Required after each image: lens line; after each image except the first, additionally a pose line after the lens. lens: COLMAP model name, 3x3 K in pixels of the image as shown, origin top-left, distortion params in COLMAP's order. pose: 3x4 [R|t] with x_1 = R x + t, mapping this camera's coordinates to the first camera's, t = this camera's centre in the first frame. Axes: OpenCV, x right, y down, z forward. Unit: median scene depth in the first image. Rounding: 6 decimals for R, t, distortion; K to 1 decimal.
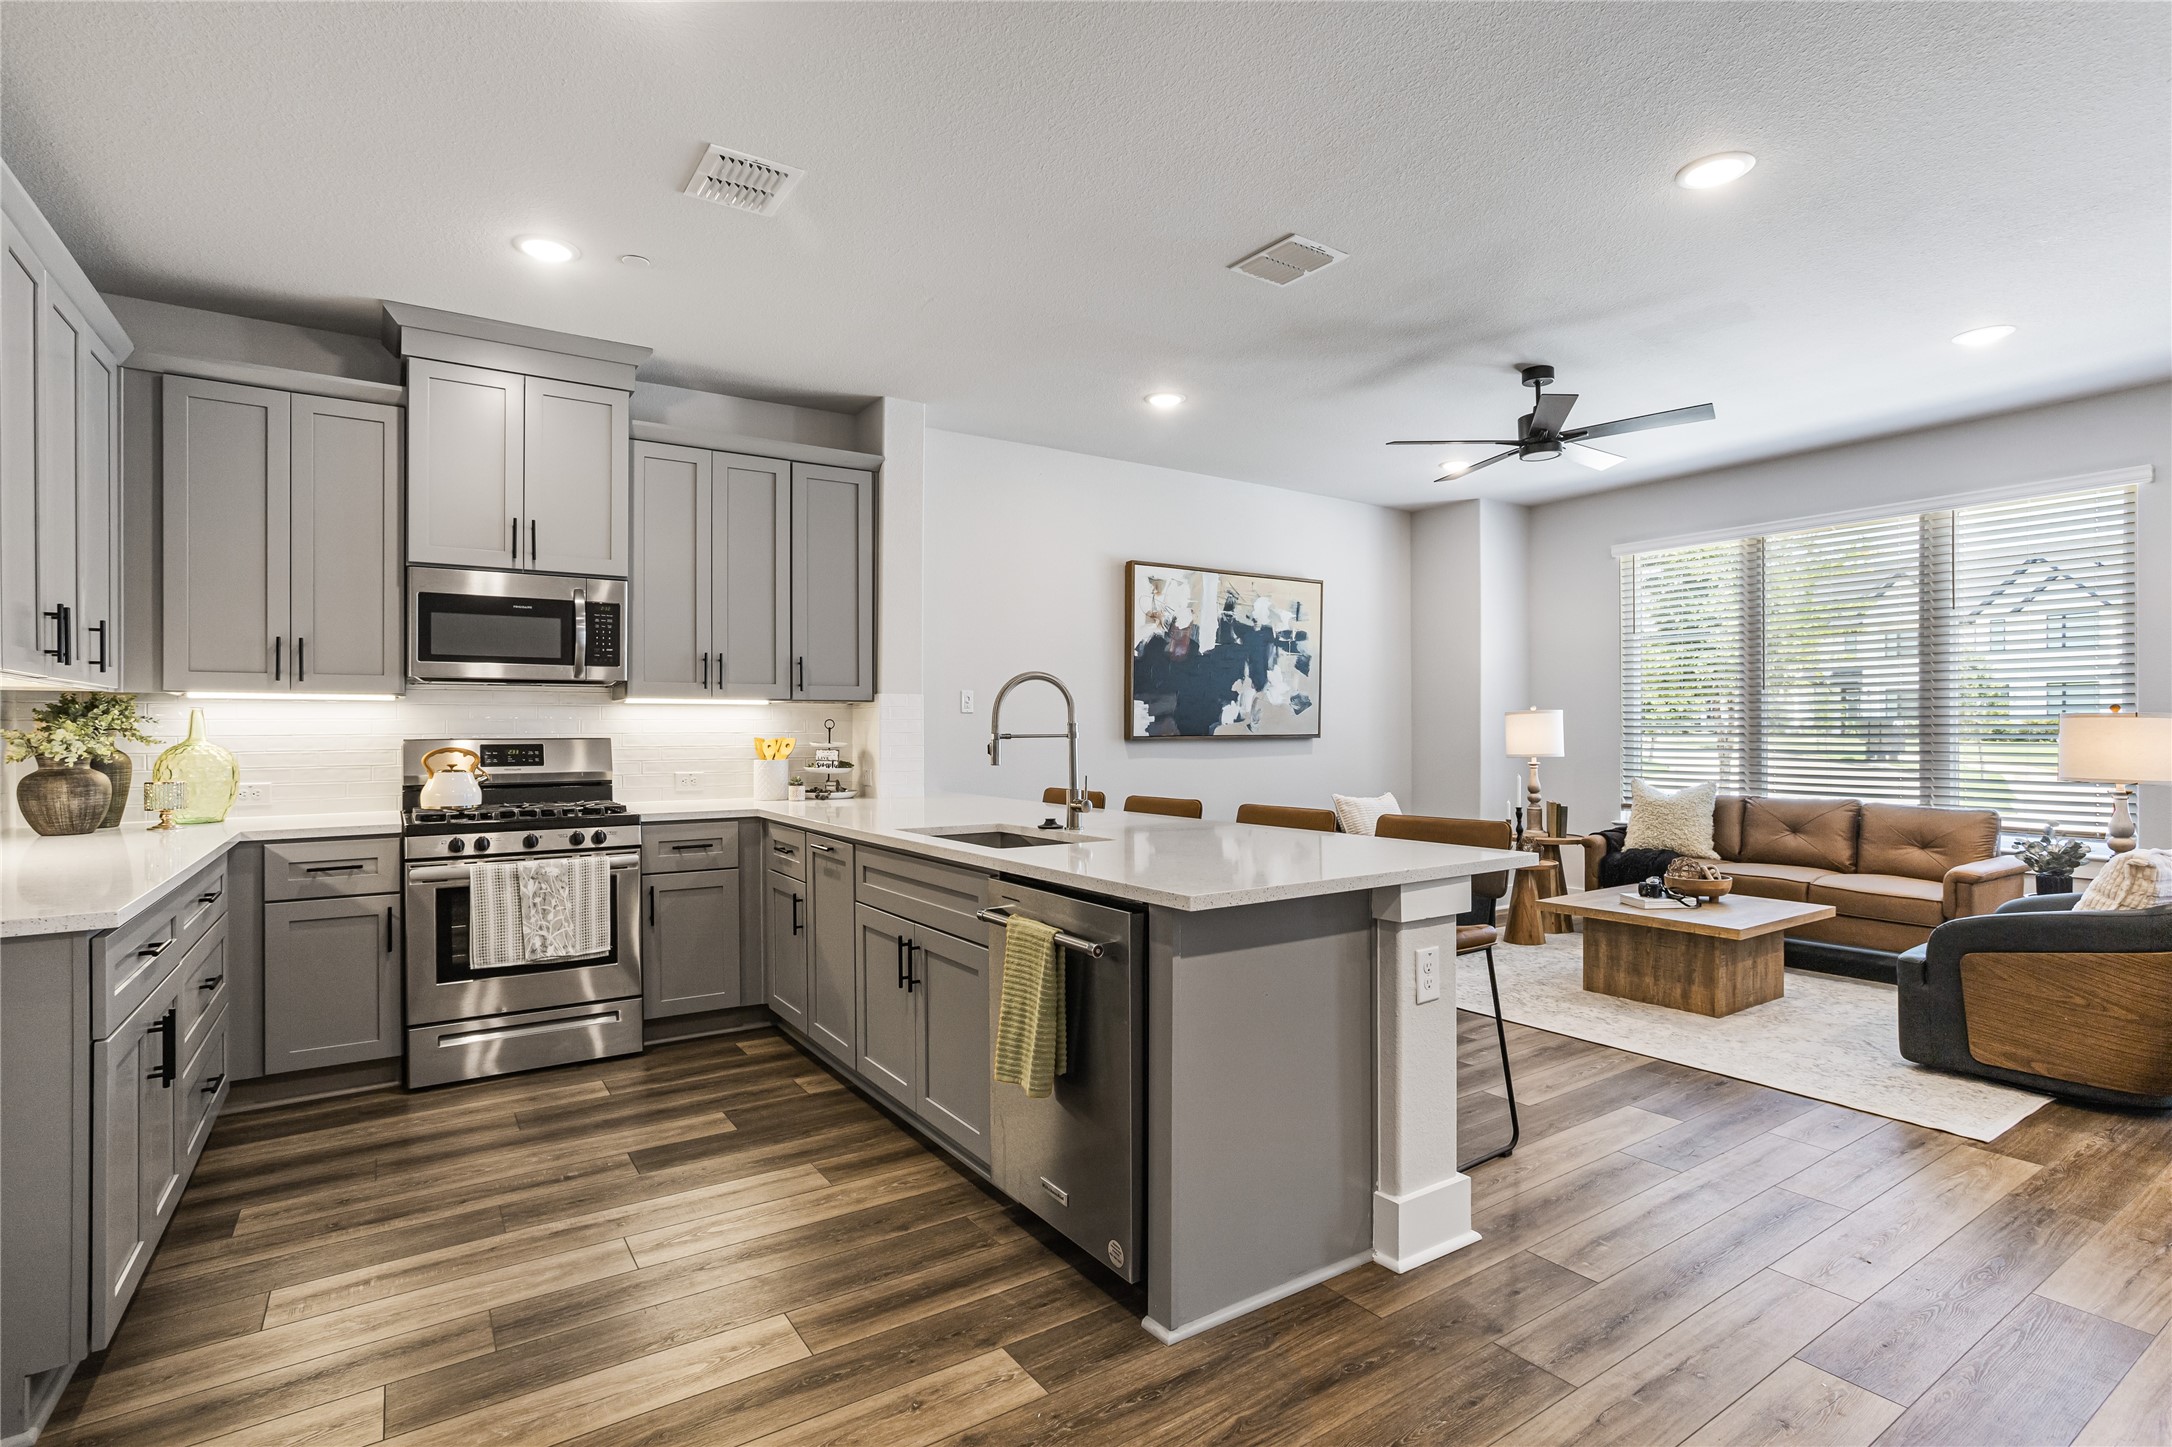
lens RADIAL K [[1055.9, 0, 1086.0], [0, 1055.9, 723.5], [0, 0, 1]] dist [-0.055815, 0.038607]
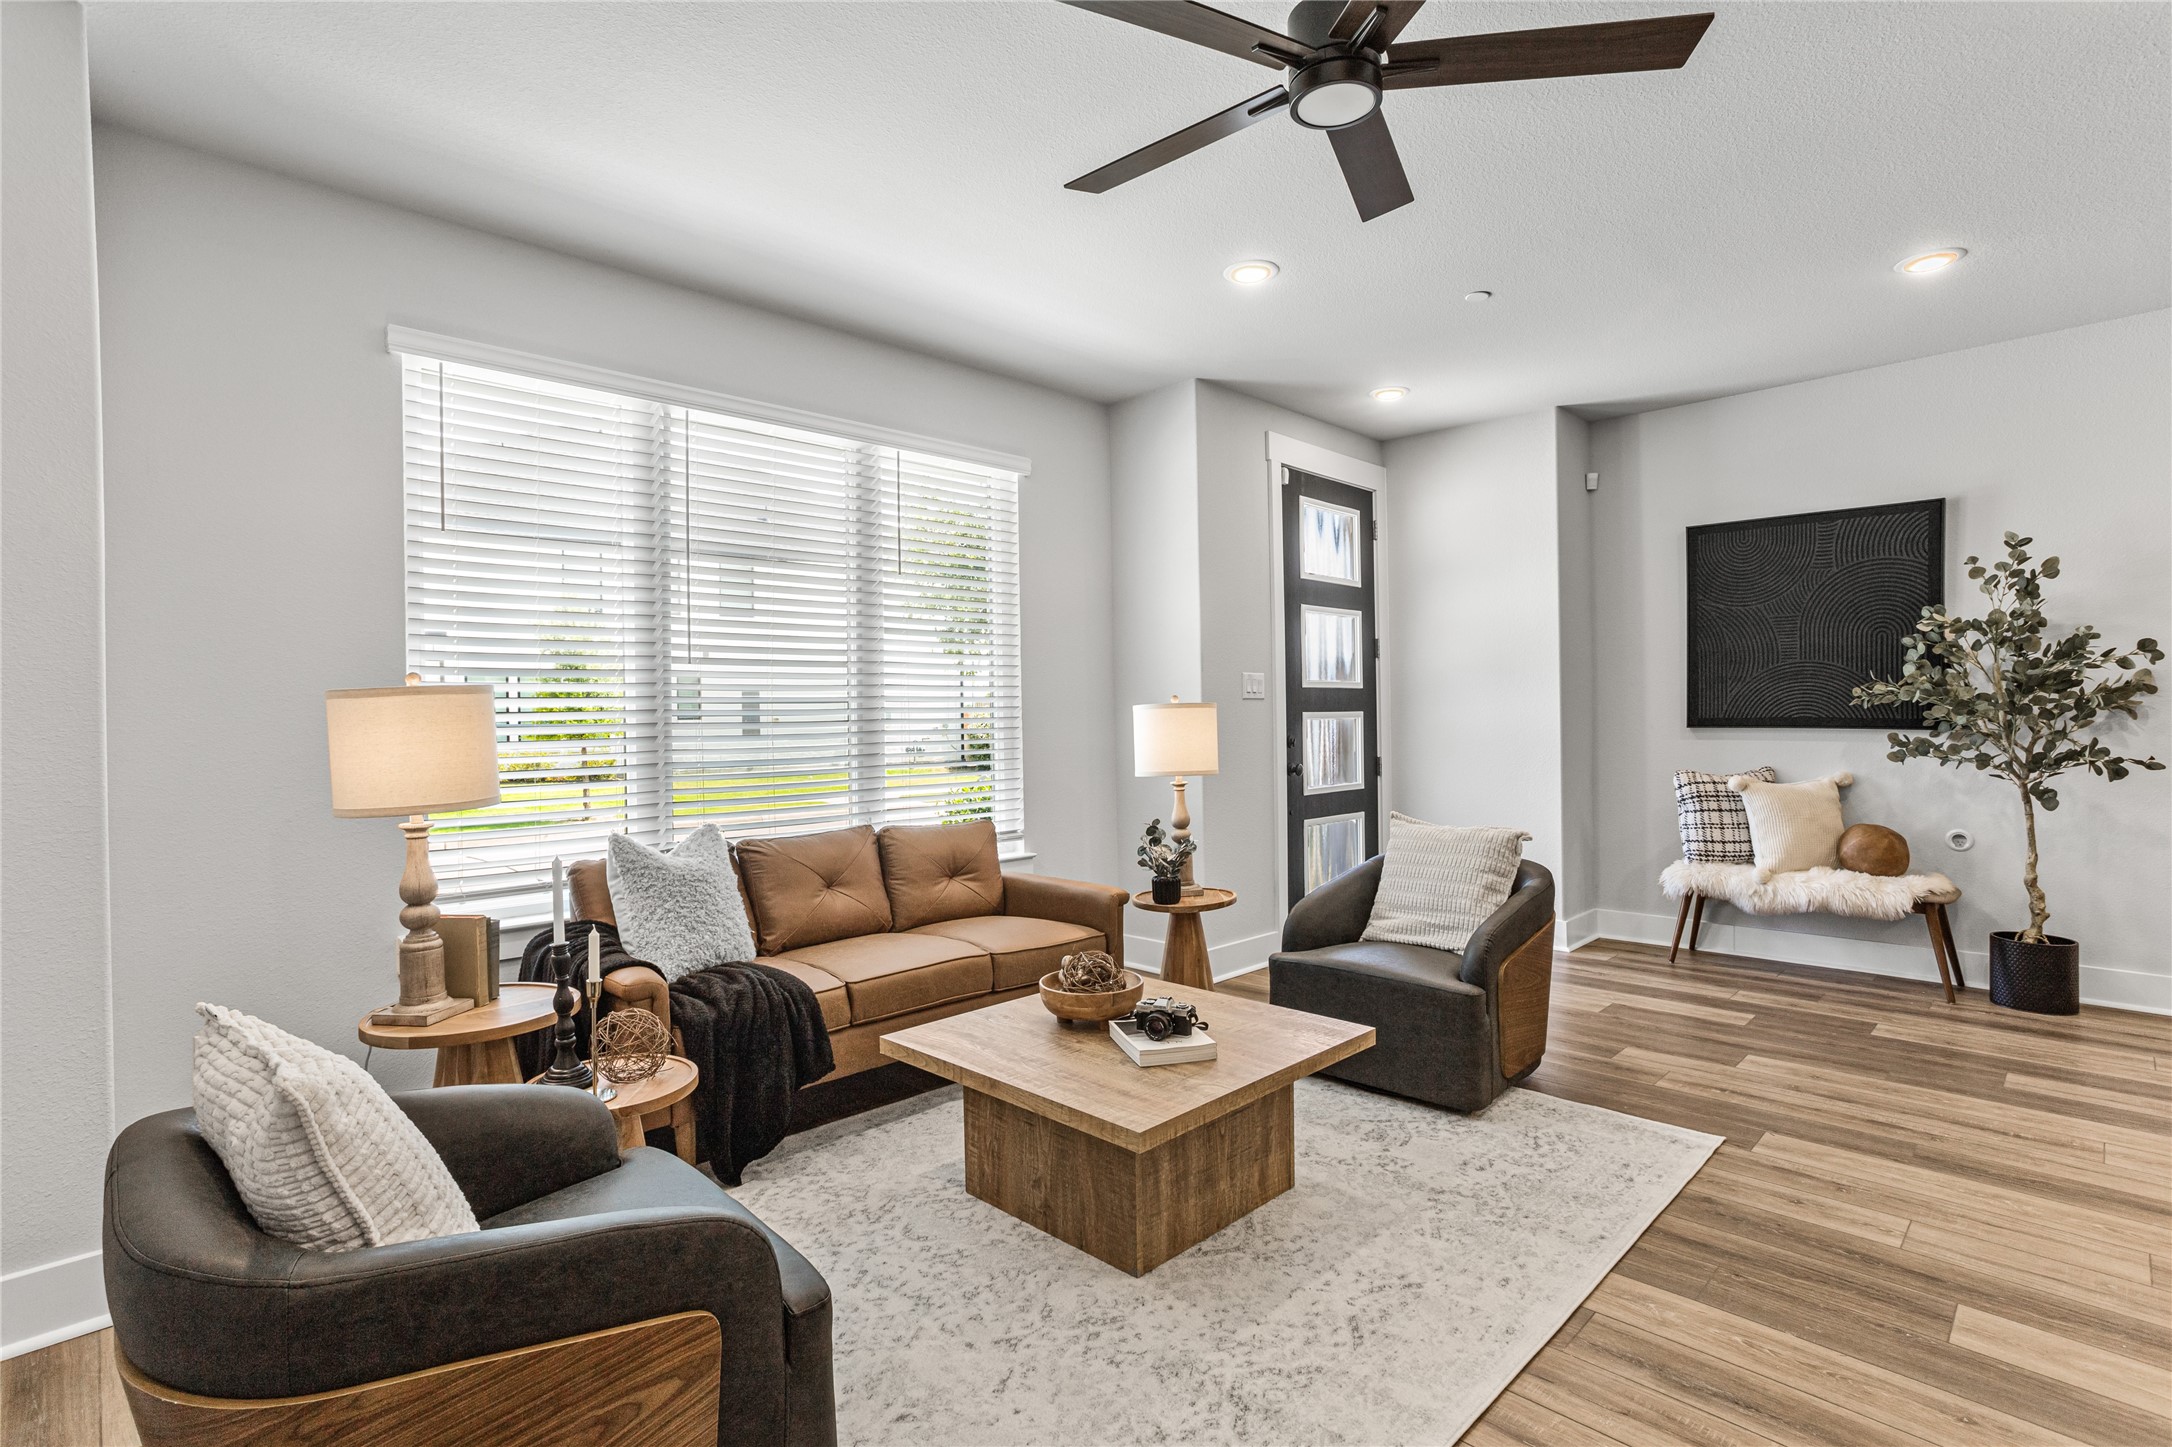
lens RADIAL K [[1040.4, 0, 1086.0], [0, 1040.4, 723.5], [0, 0, 1]] dist [-0.057469, 0.035674]
pose [[-0.184703, -0.001757, 0.982793, 0.023915], [0.010976, 0.999932, 0.003850, 0.002609], [-0.982733, 0.011498, -0.184671, 0.993216]]
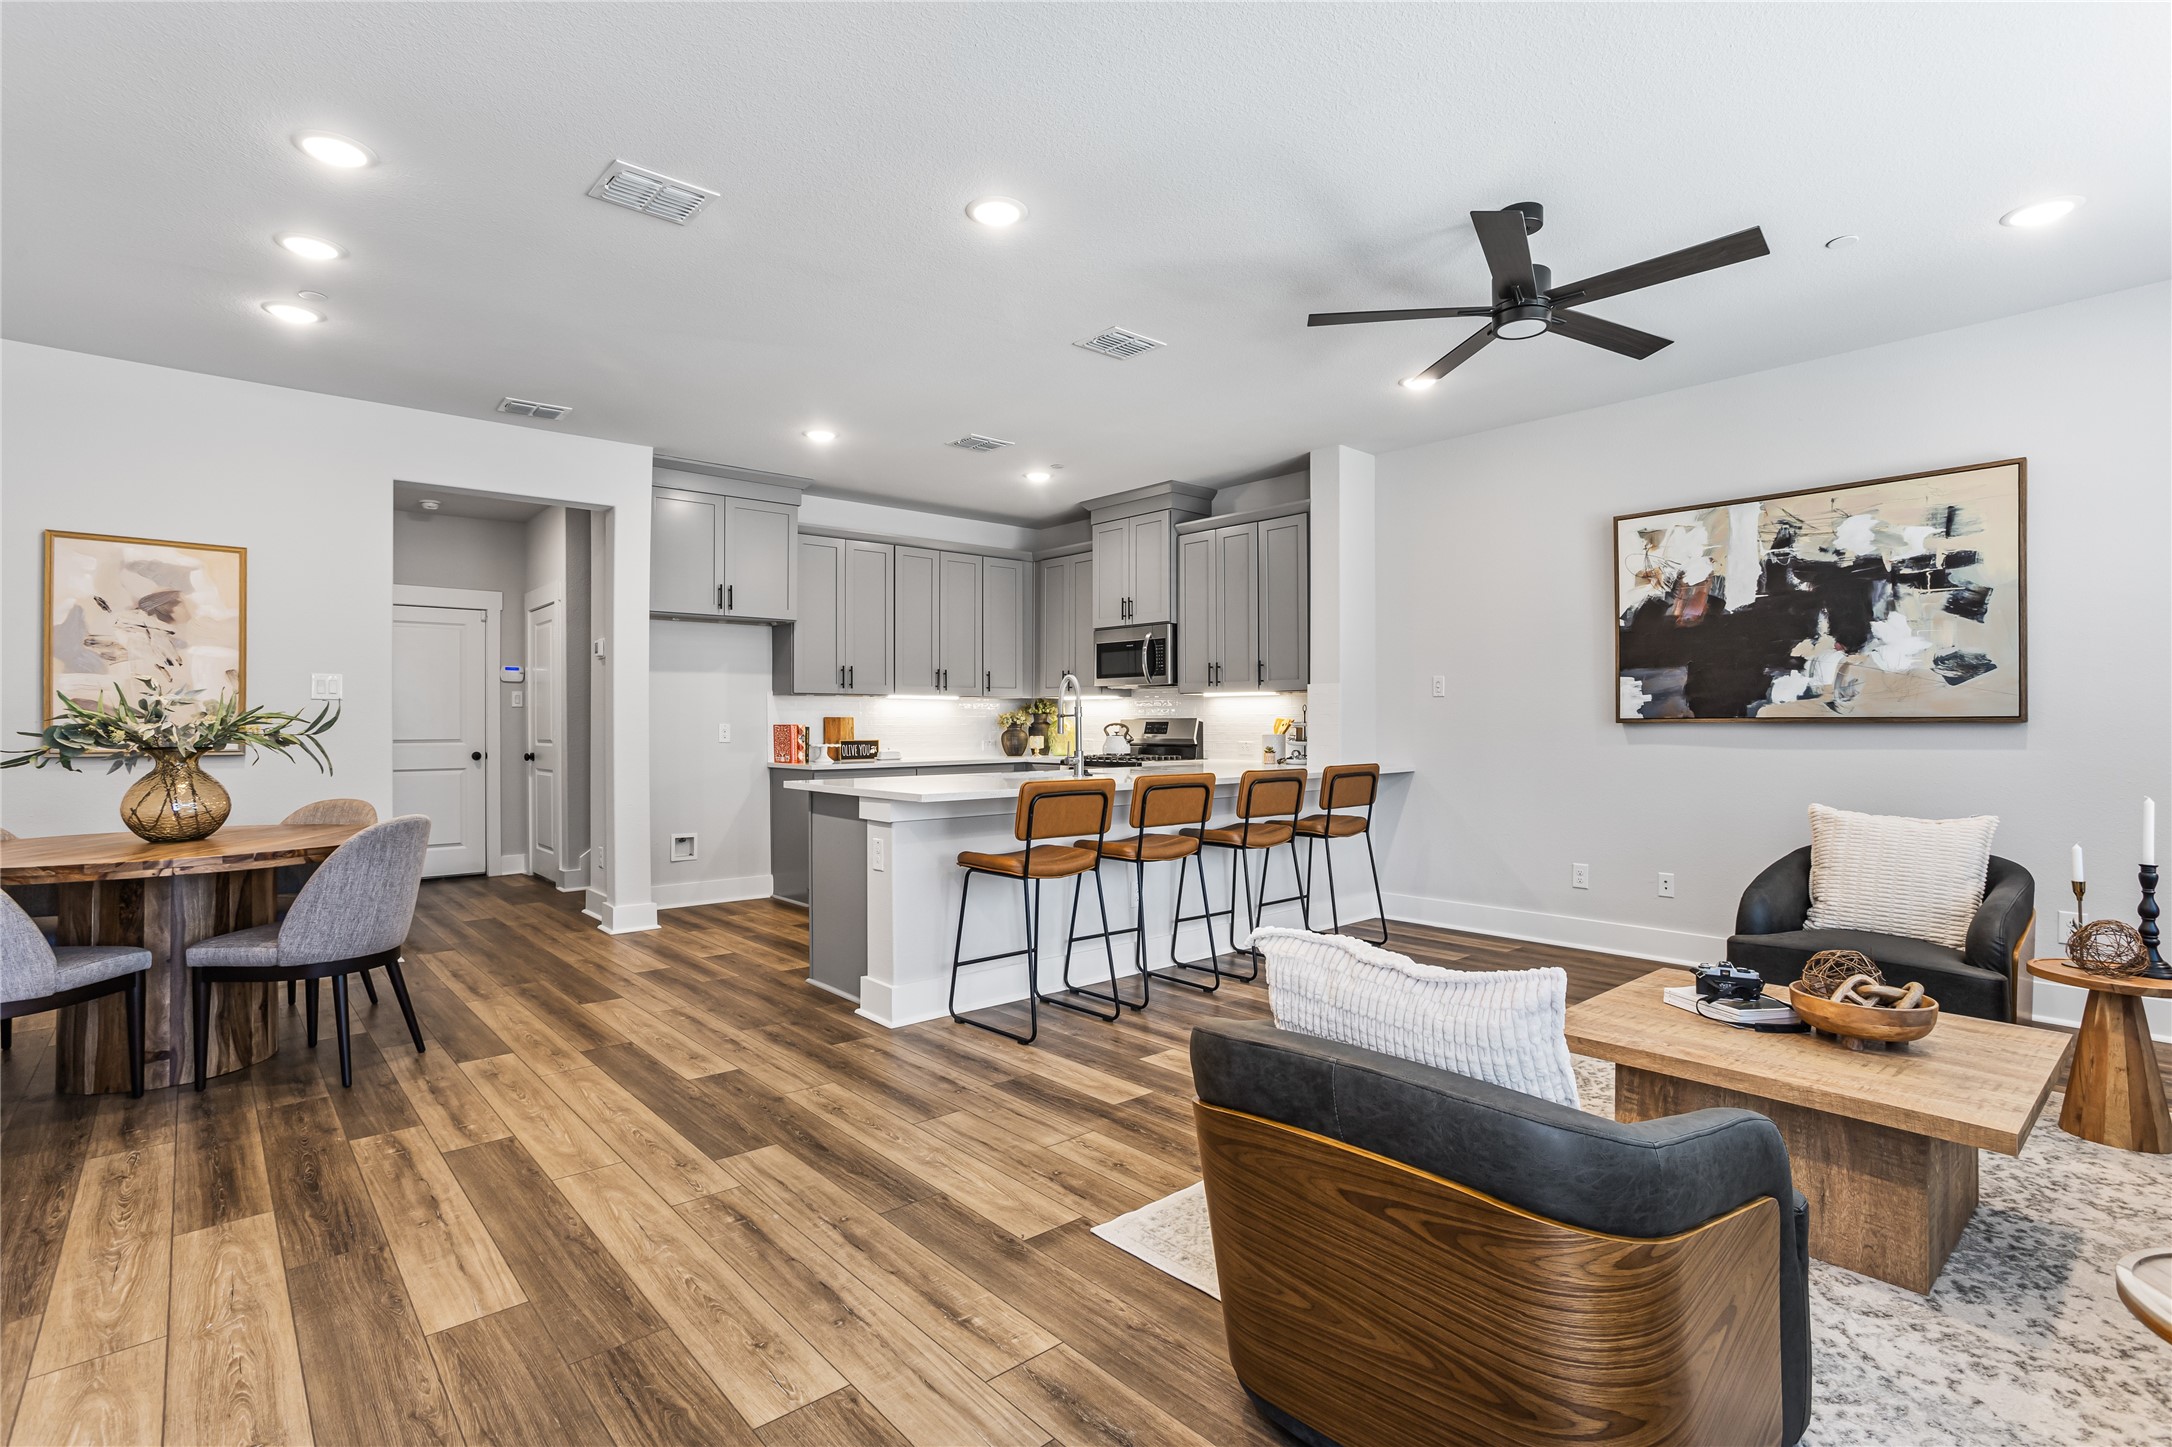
lens RADIAL K [[1040.4, 0, 1086.0], [0, 1040.4, 723.5], [0, 0, 1]] dist [-0.057469, 0.035674]
pose [[0.128985, 0.004431, -0.991637, 0.922495], [0.006690, 0.999963, 0.005338, 0.009904], [0.991624, -0.007323, 0.128951, 0.507089]]
